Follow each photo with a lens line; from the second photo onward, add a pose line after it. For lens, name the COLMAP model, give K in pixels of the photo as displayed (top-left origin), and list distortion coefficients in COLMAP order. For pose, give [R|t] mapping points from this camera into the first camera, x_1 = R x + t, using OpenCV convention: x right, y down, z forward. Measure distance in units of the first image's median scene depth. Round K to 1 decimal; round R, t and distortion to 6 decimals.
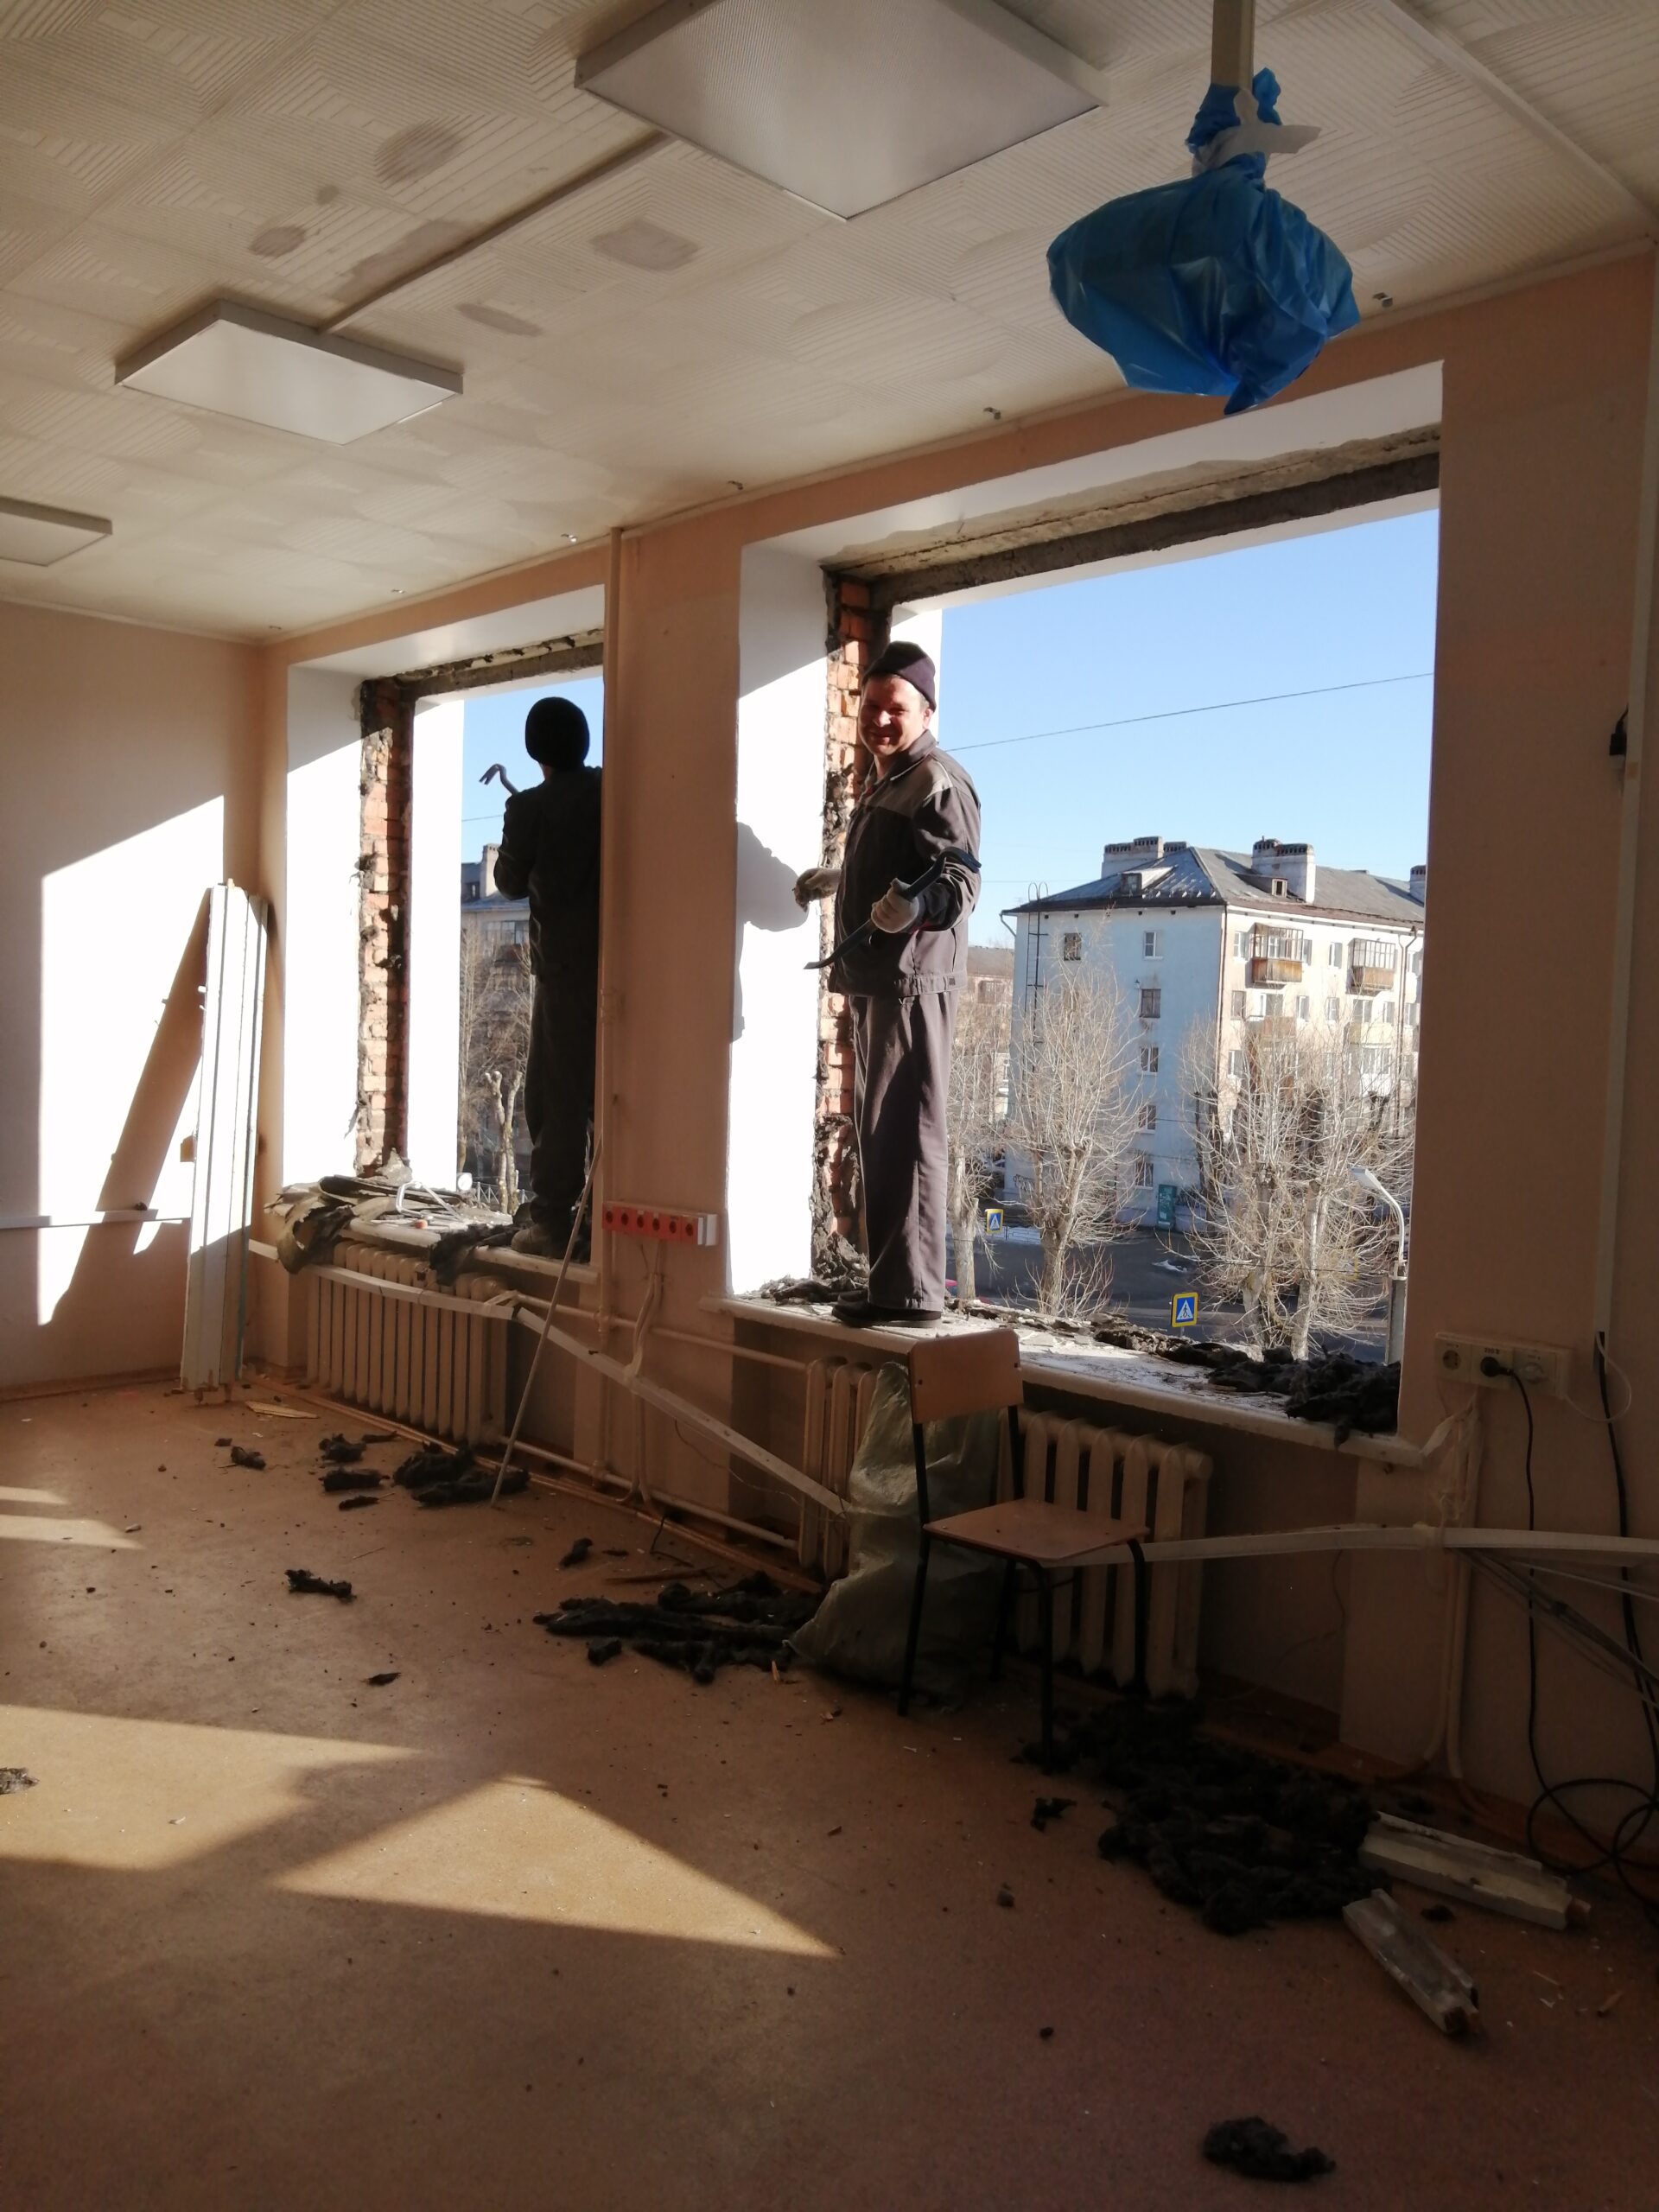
lens RADIAL K [[1742.7, 0, 826.9], [0, 1742.7, 1107.3], [0, 0, 1]] dist [-0.017162, 0.031388]
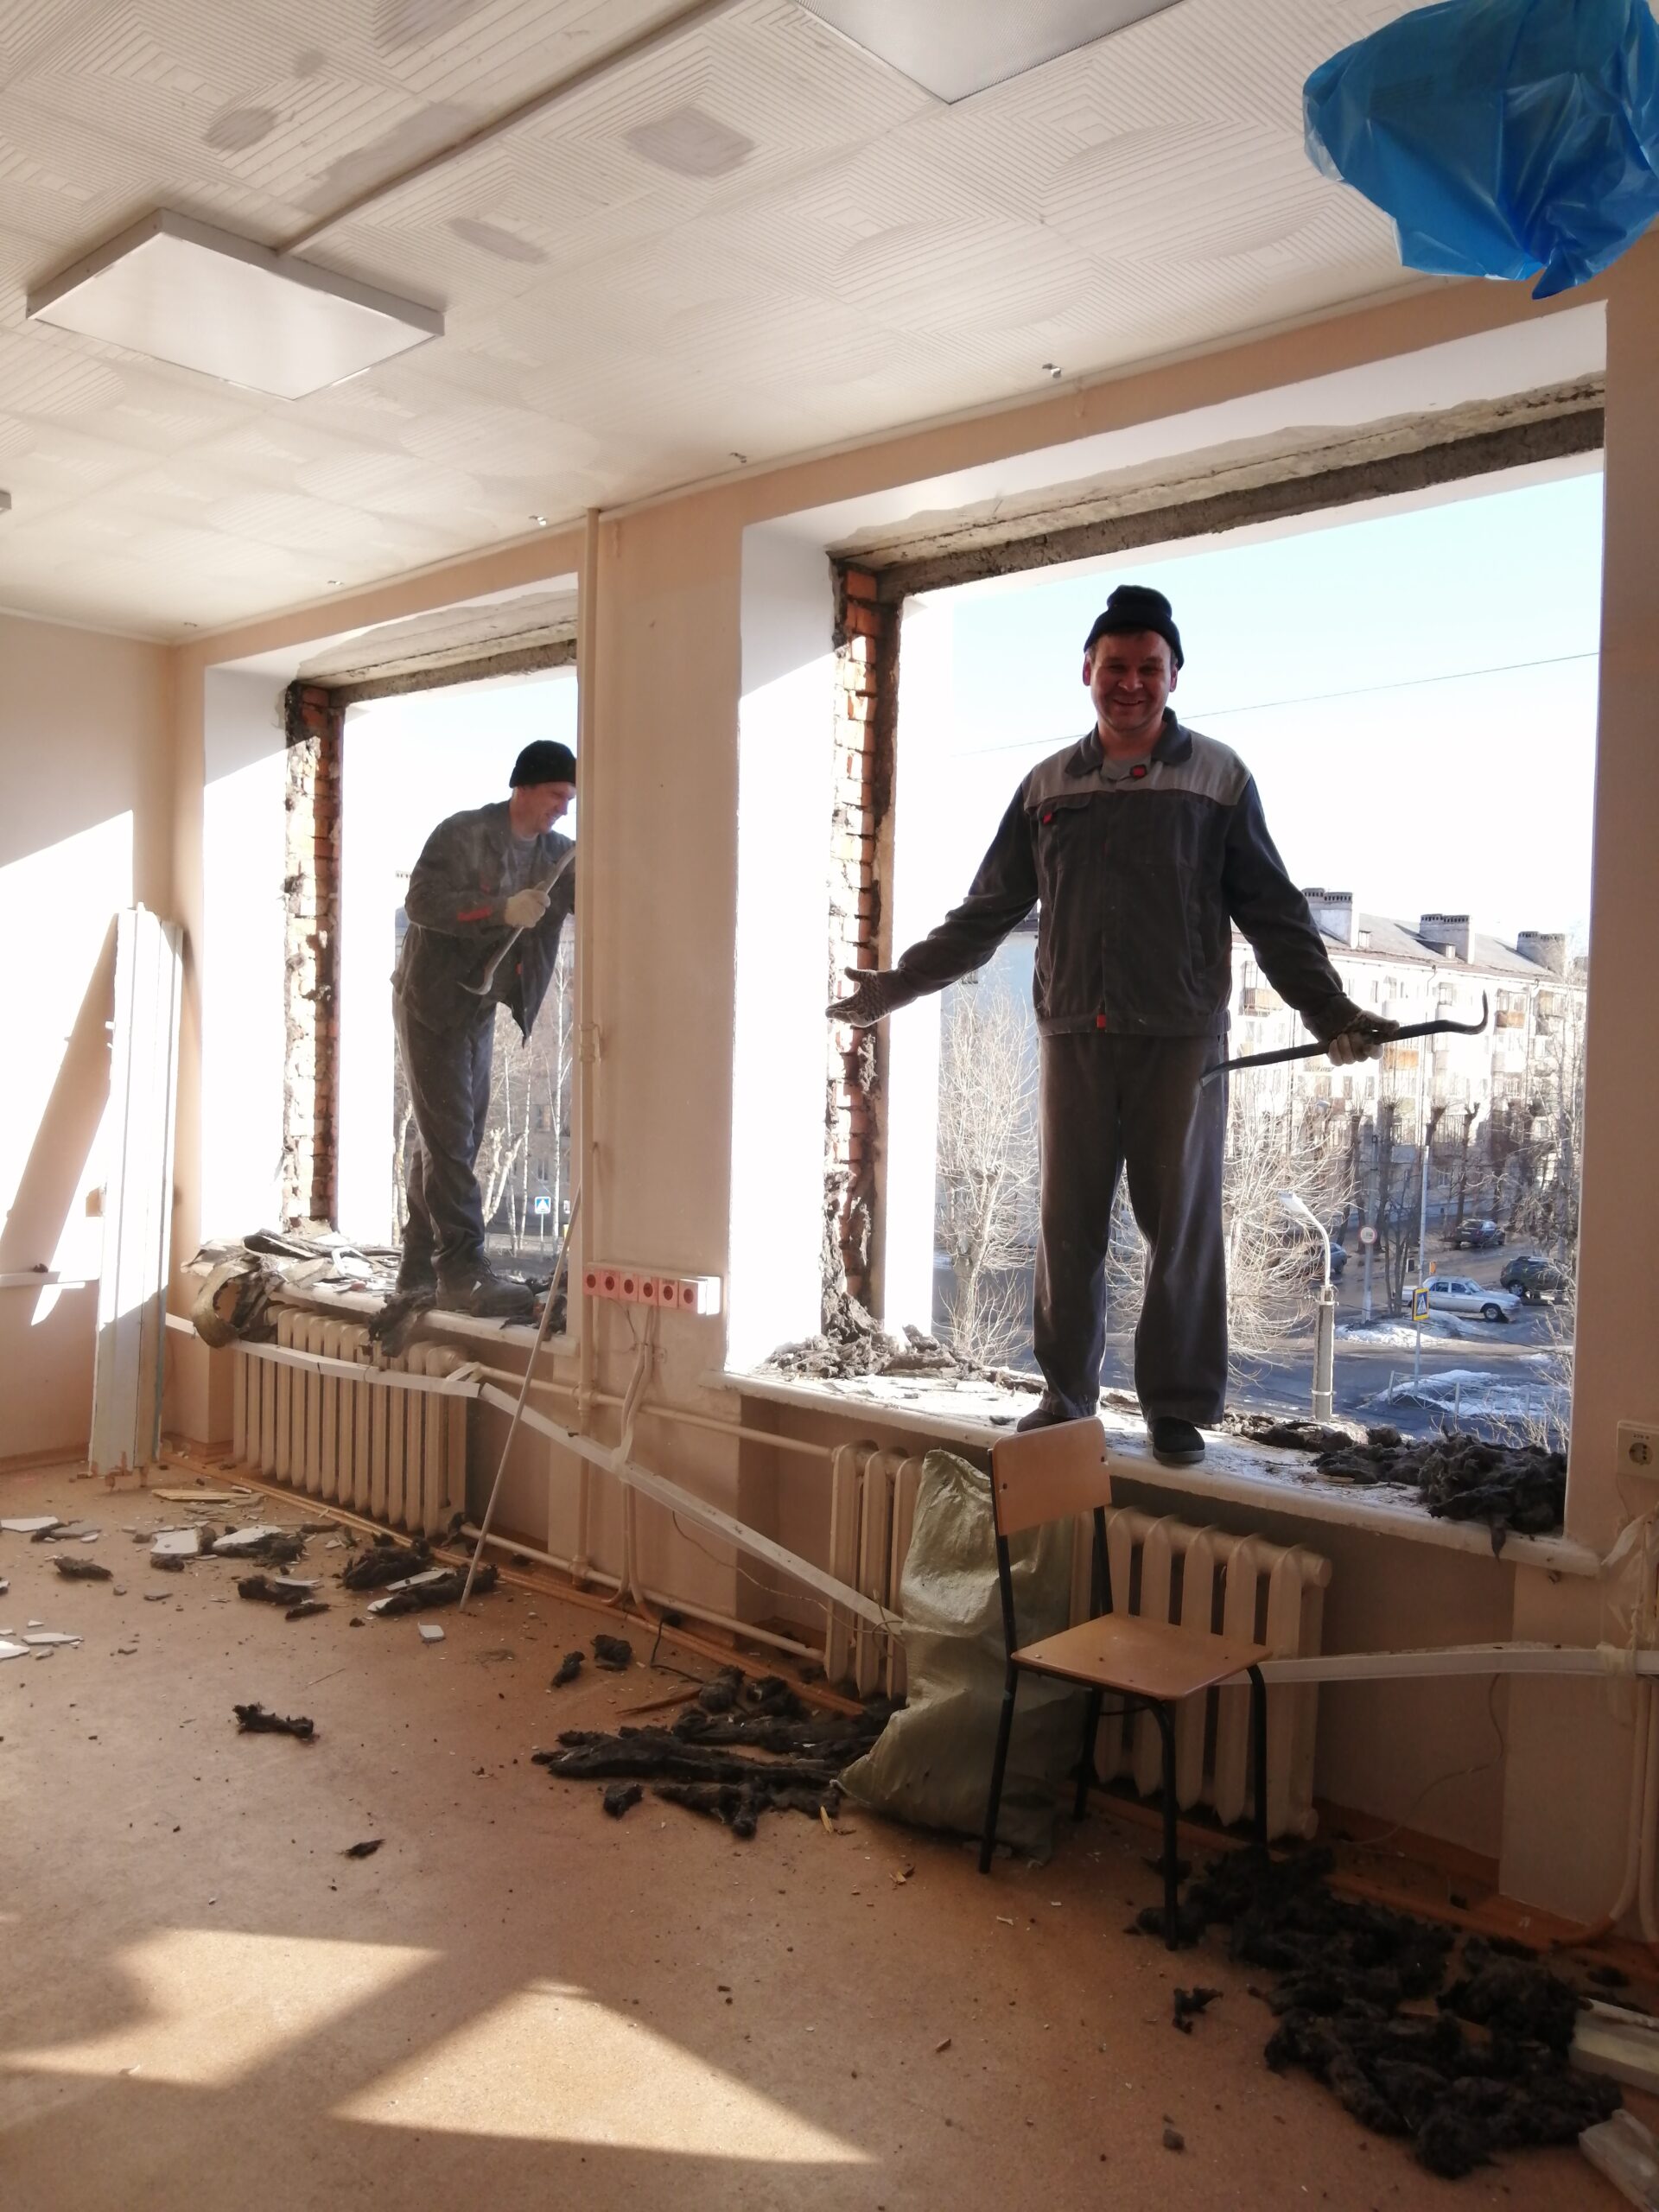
lens RADIAL K [[1742.7, 0, 830.6], [0, 1742.7, 1105.6], [0, 0, 1]] dist [-0.017162, 0.031388]
pose [[0.997835, -0.010399, 0.064946, -0.075795], [0.011346, 0.999834, -0.014236, -0.015460], [-0.064788, 0.014942, 0.997787, 0.131985]]
